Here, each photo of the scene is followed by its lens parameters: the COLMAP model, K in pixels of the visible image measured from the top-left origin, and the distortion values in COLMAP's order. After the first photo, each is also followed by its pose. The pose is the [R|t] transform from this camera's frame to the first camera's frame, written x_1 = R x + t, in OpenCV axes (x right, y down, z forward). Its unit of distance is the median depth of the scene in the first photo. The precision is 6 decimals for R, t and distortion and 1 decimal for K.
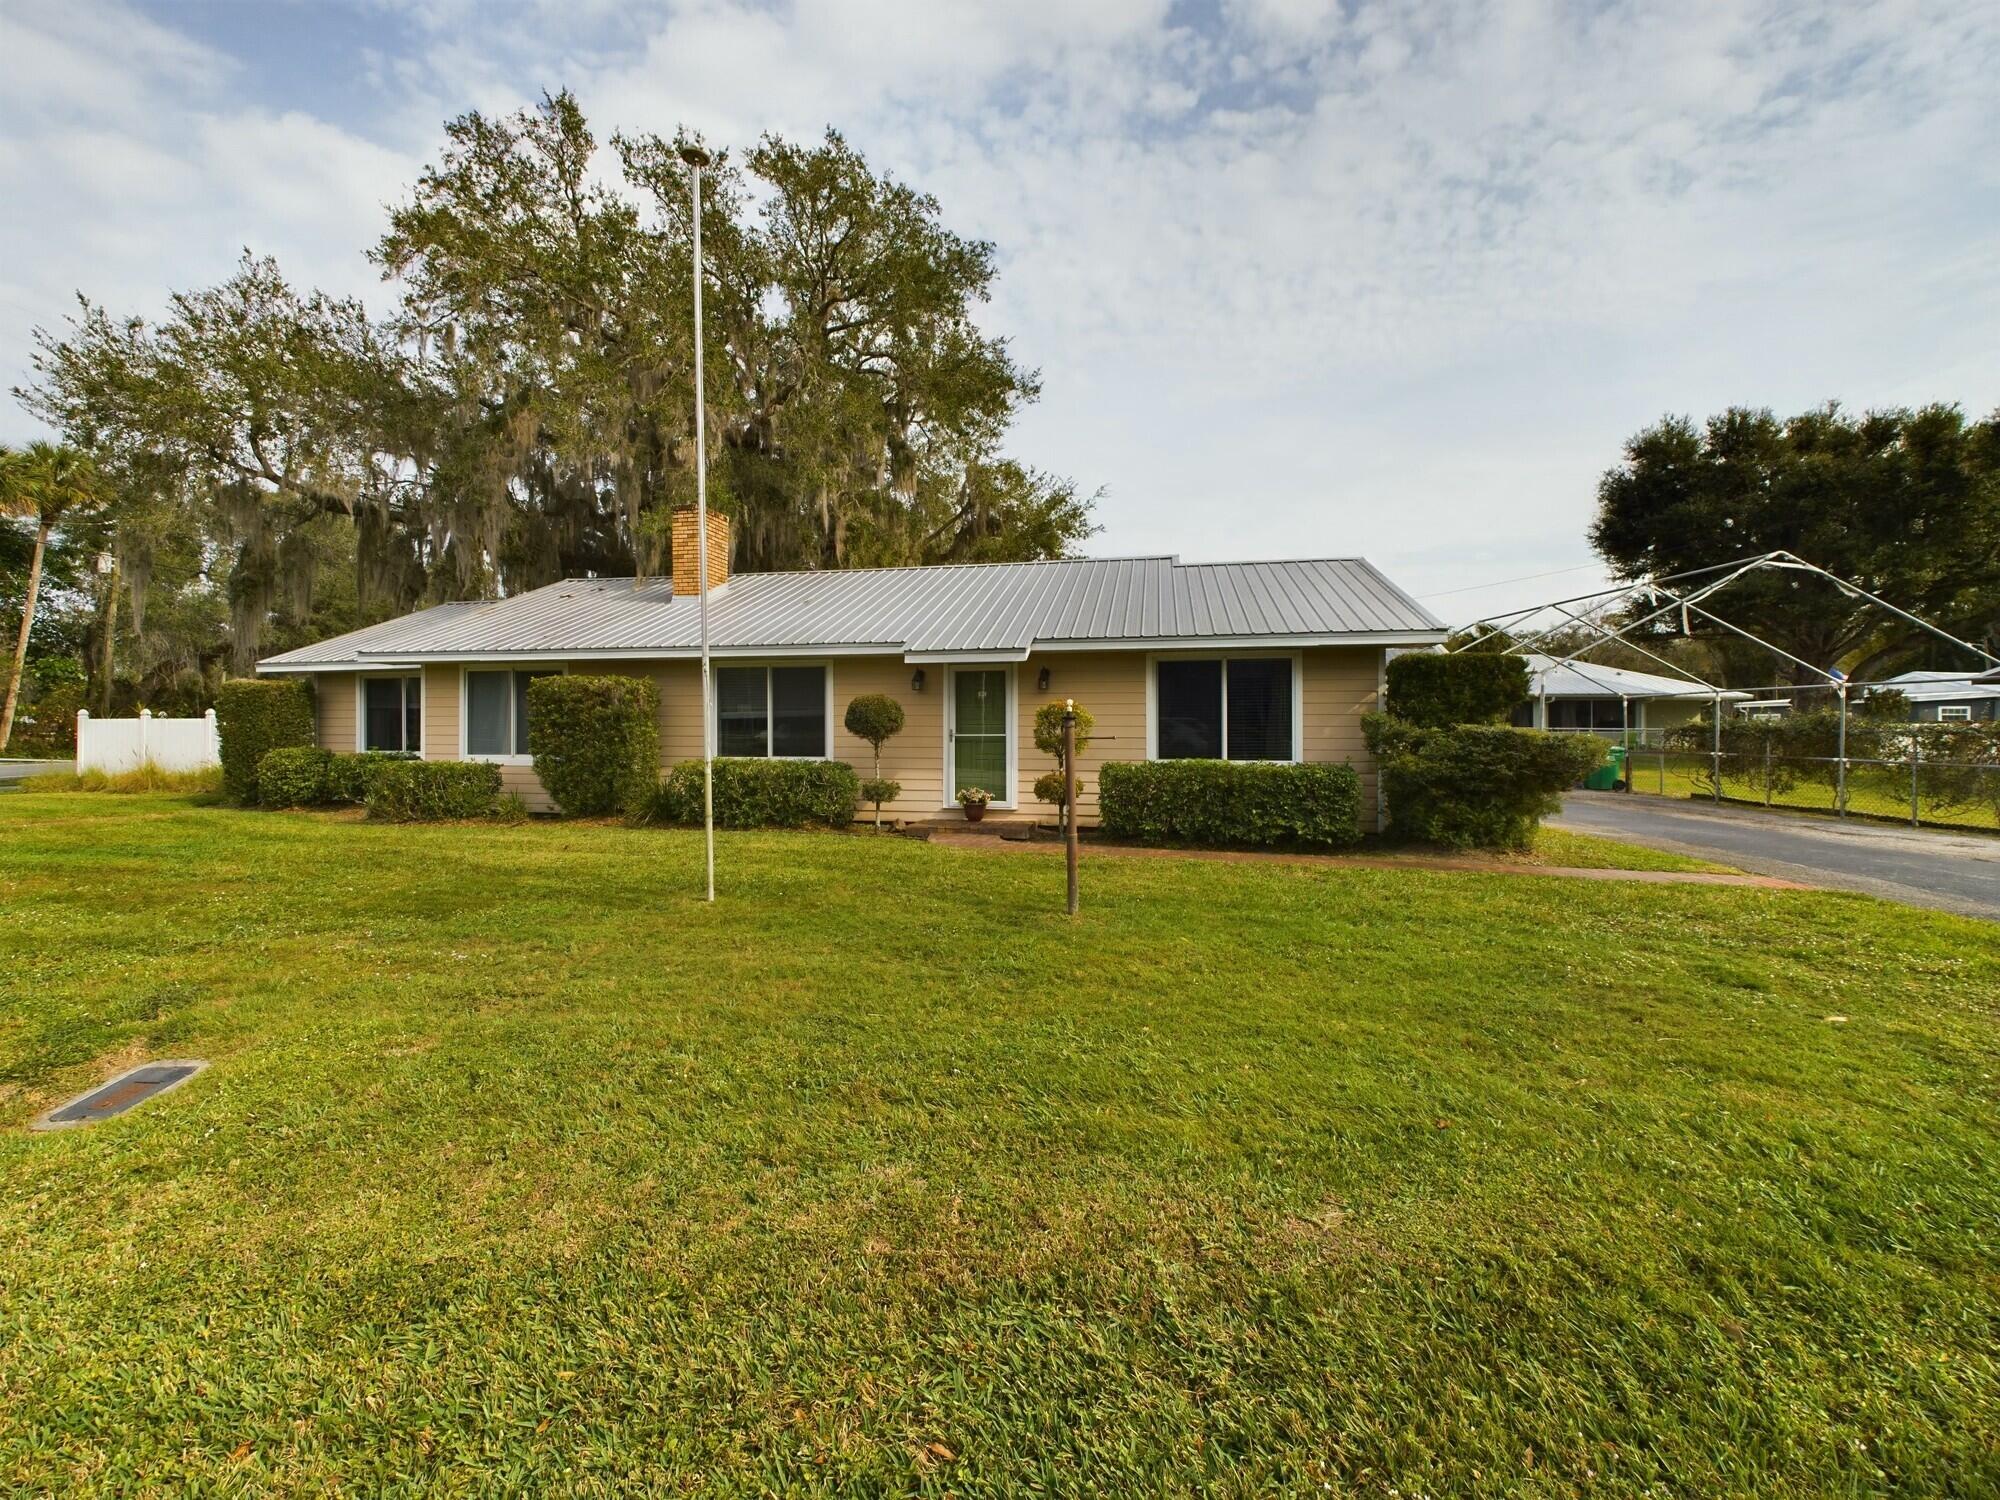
lens RADIAL K [[805.6, 0, 999.5], [0, 805.6, 721.3], [0, 0, 1]] dist [0.000973, 0.000092]
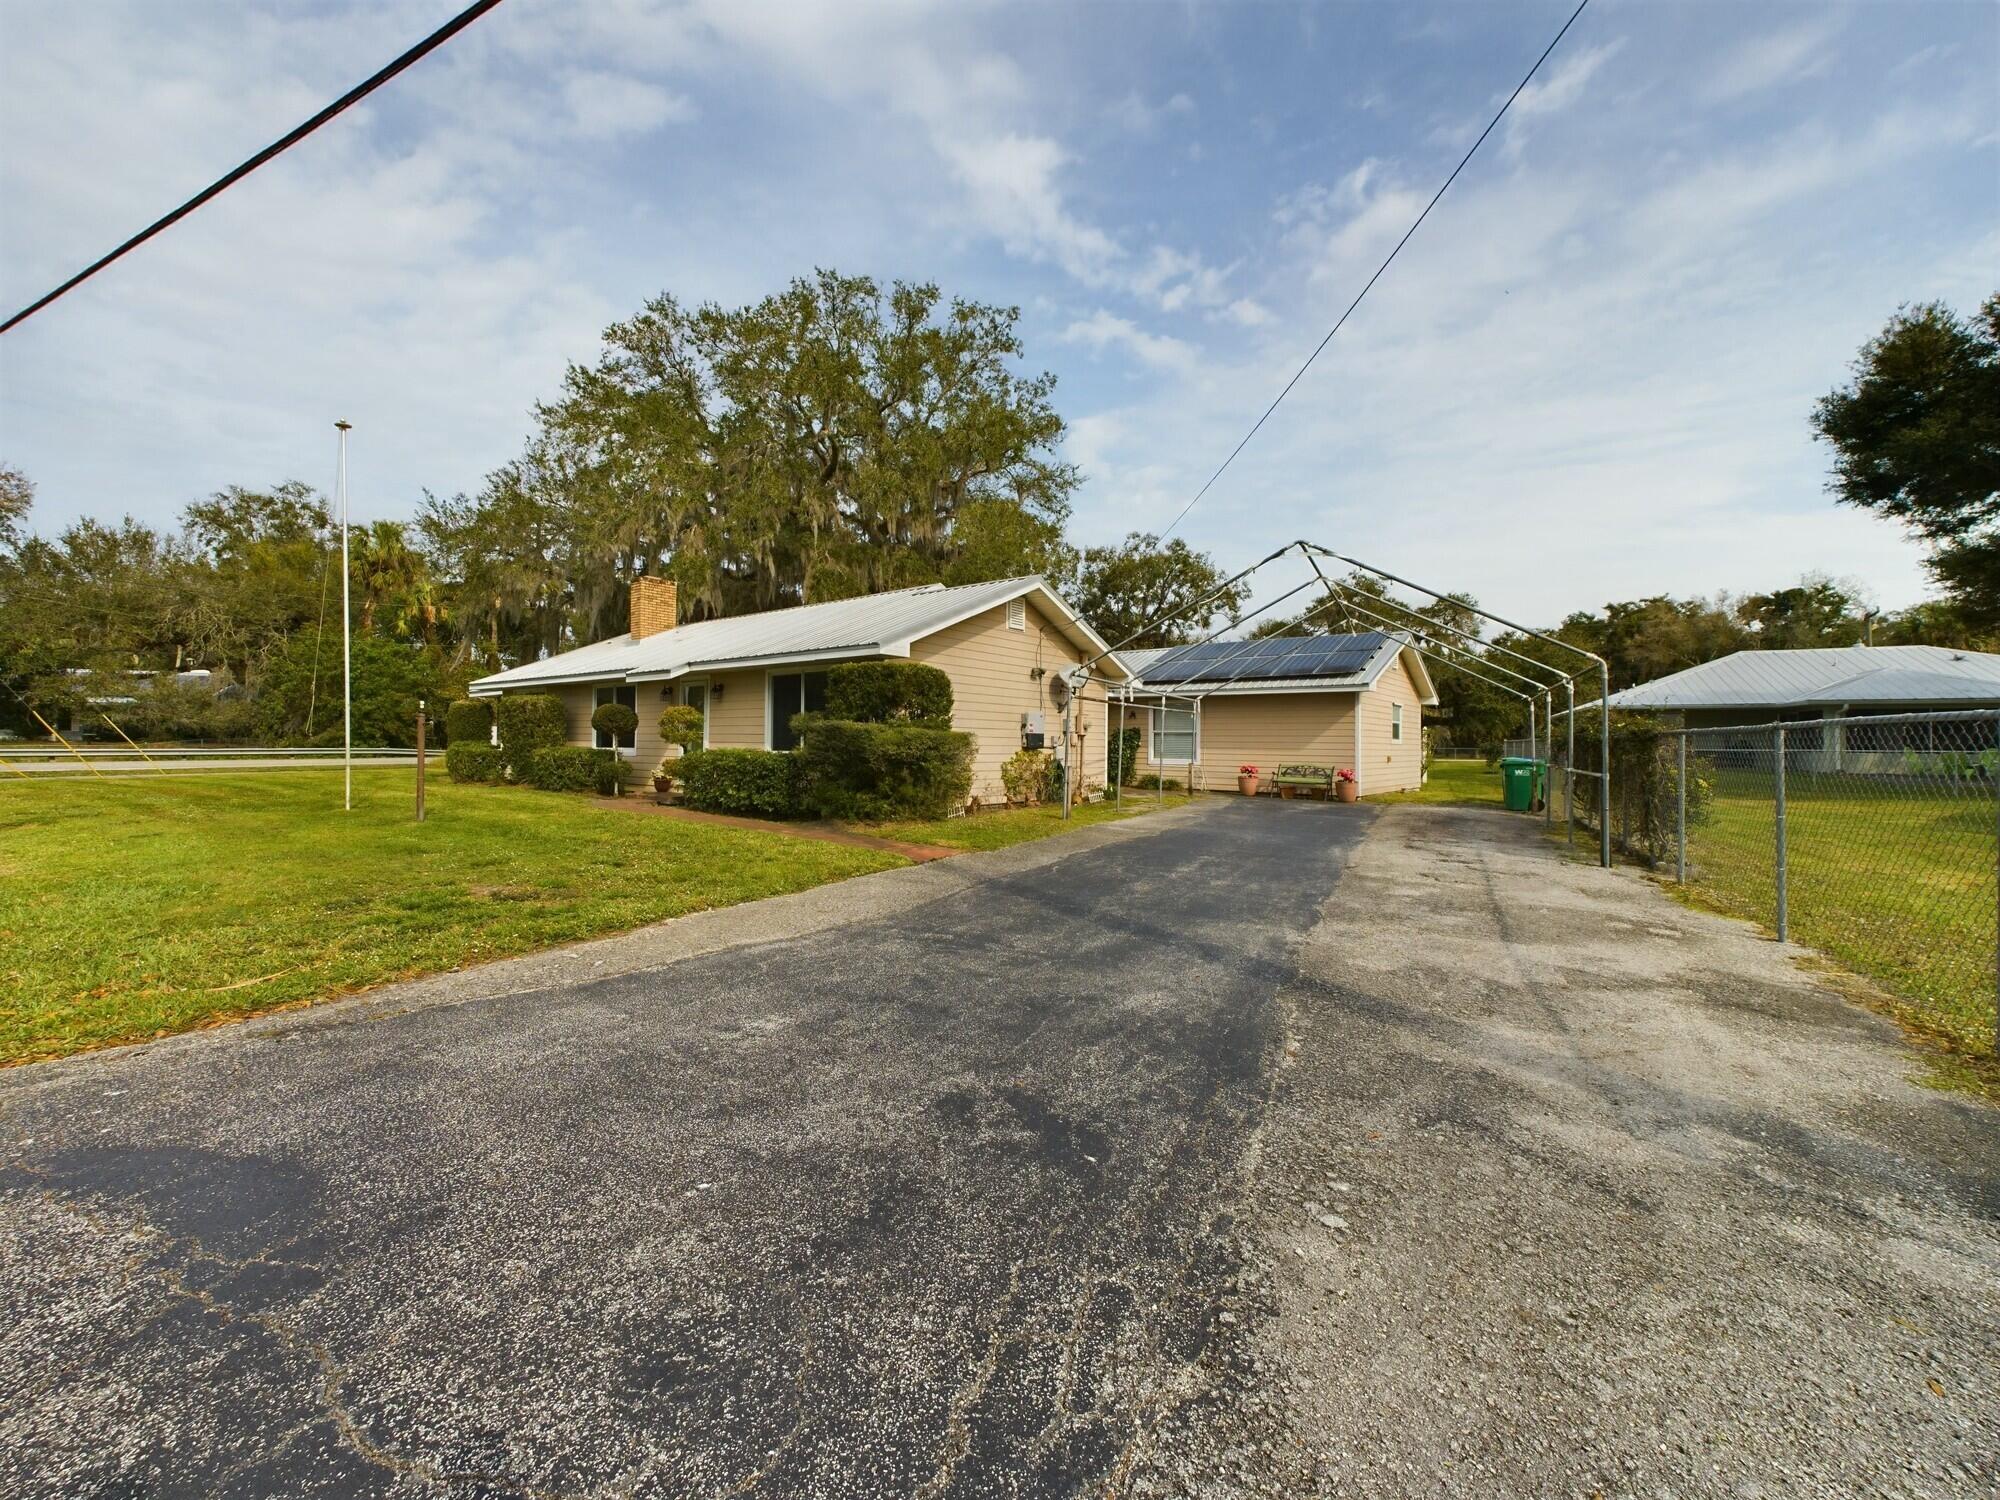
lens RADIAL K [[805.1, 0, 1000.6], [0, 805.1, 738.7], [0, 0, 1]] dist [0.001343, 0.000158]
pose [[0.889190, 0.007099, -0.457483, 0.805319], [-0.008343, 0.999965, -0.000700, 0.017945], [0.457462, 0.004439, 0.889218, 0.000615]]
